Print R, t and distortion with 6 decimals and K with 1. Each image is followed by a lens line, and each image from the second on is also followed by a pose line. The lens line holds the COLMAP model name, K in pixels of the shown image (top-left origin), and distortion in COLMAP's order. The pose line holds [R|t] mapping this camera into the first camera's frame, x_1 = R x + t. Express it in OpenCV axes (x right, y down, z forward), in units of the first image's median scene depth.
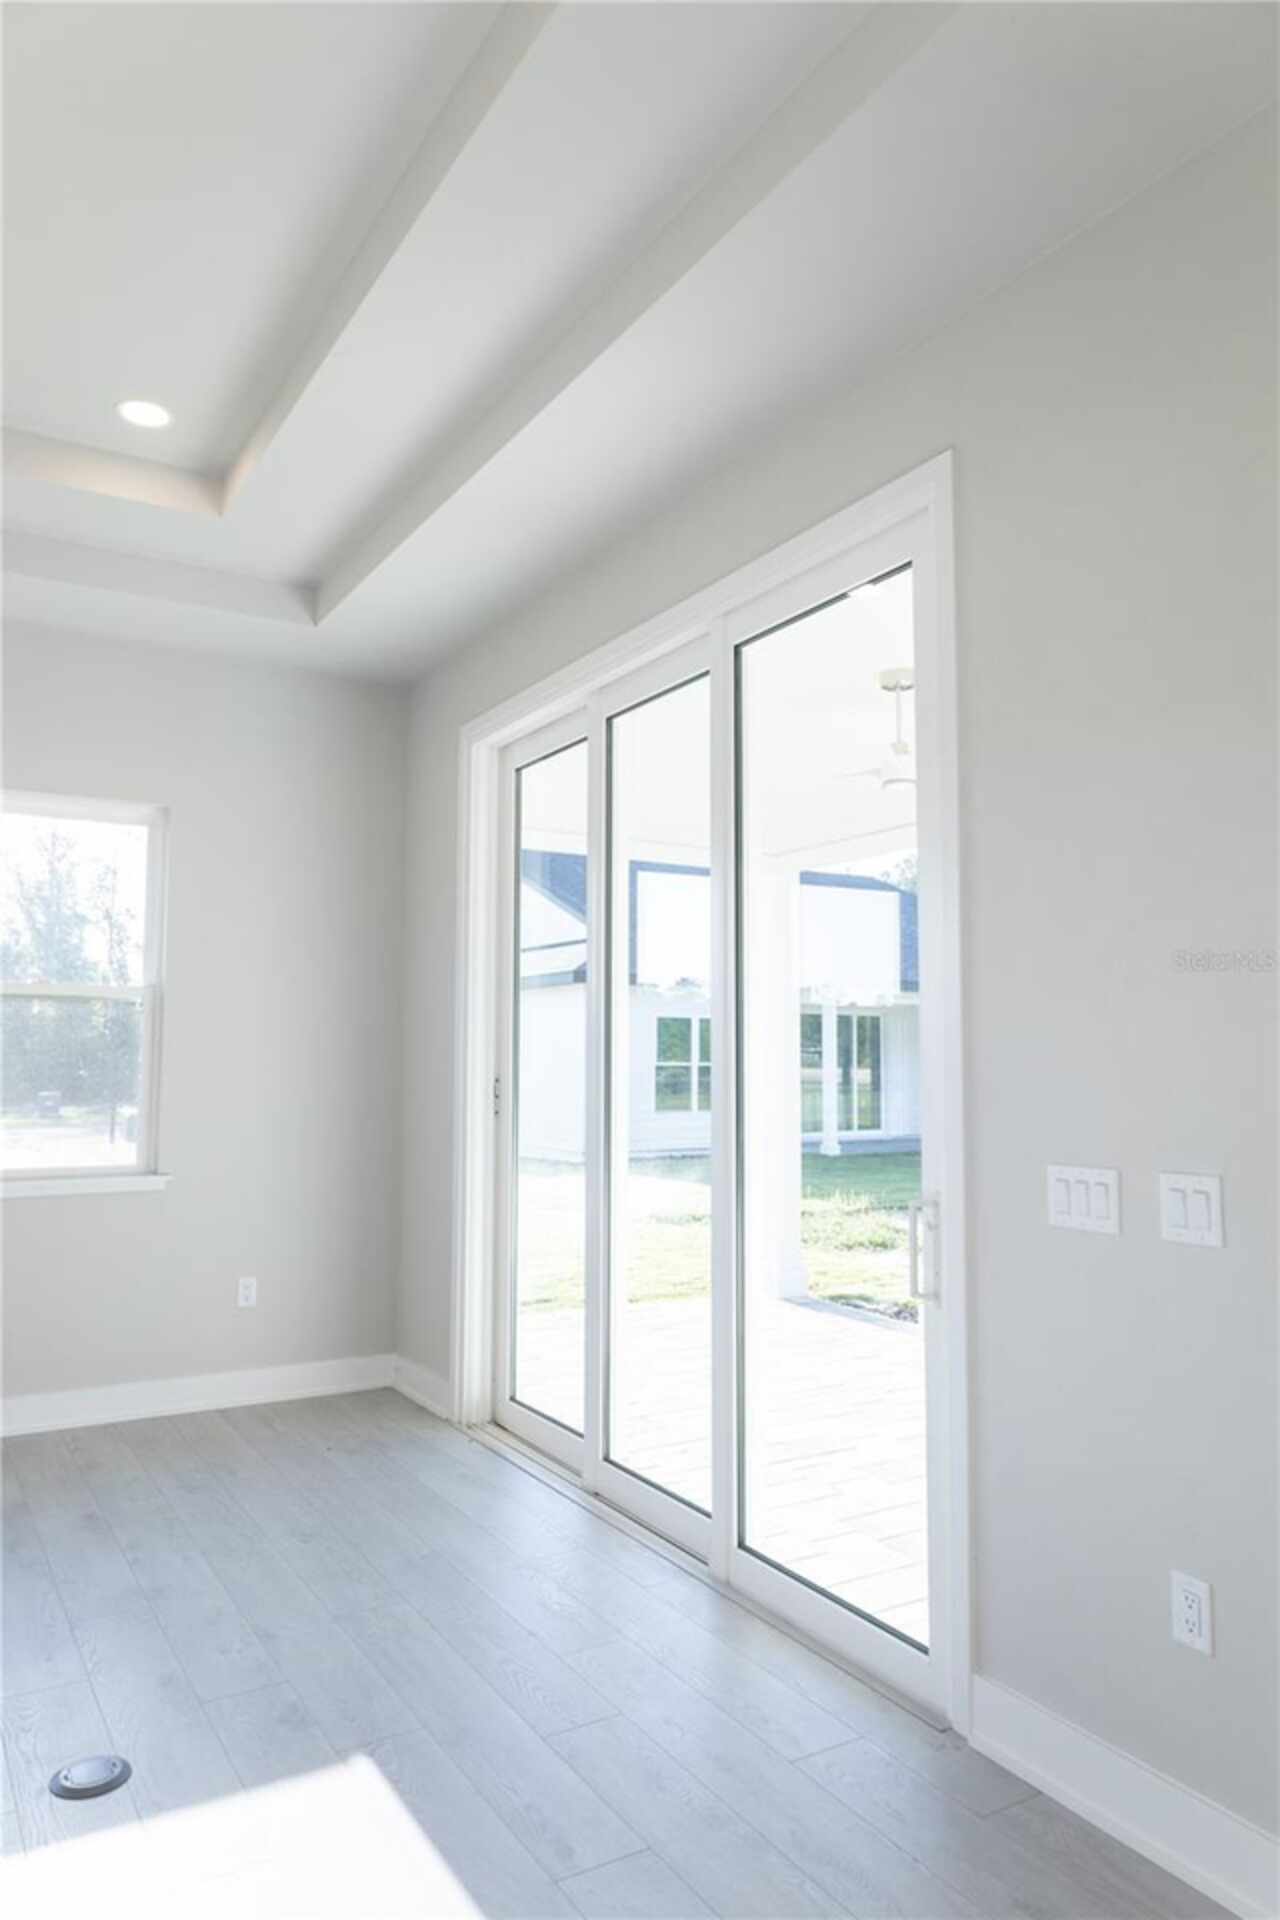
lens RADIAL K [[1293.5, 0, 639.2], [0, 1293.5, 955.1], [0, 0, 1]] dist [0.001703, 0.000701]
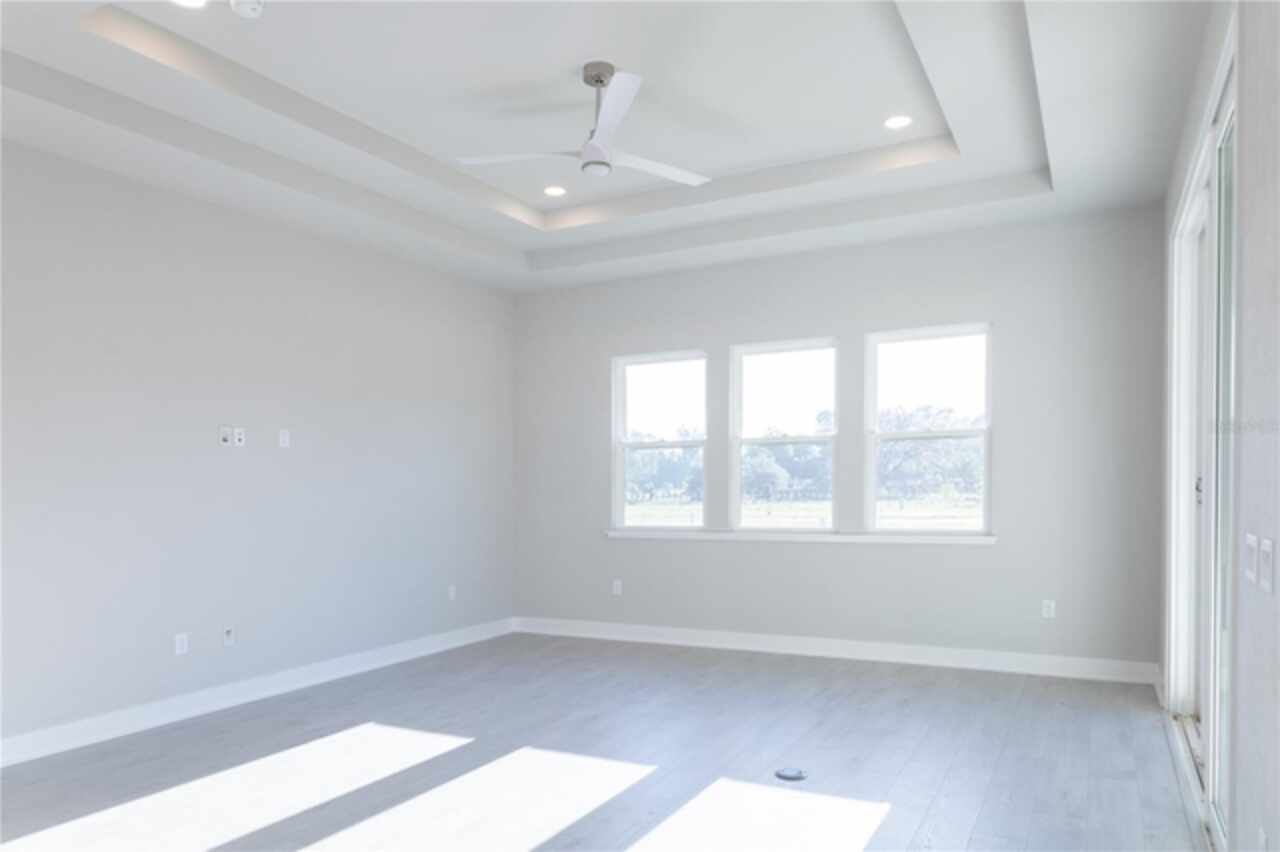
lens RADIAL K [[862.4, 0, 624.9], [0, 862.4, 464.3], [0, 0, 1]] dist [0.001703, 0.000701]
pose [[0.509575, -0.027091, -0.860000, 0.377812], [0.086279, 0.996075, 0.019746, 0.009131], [0.856089, -0.084262, 0.509913, -0.003729]]
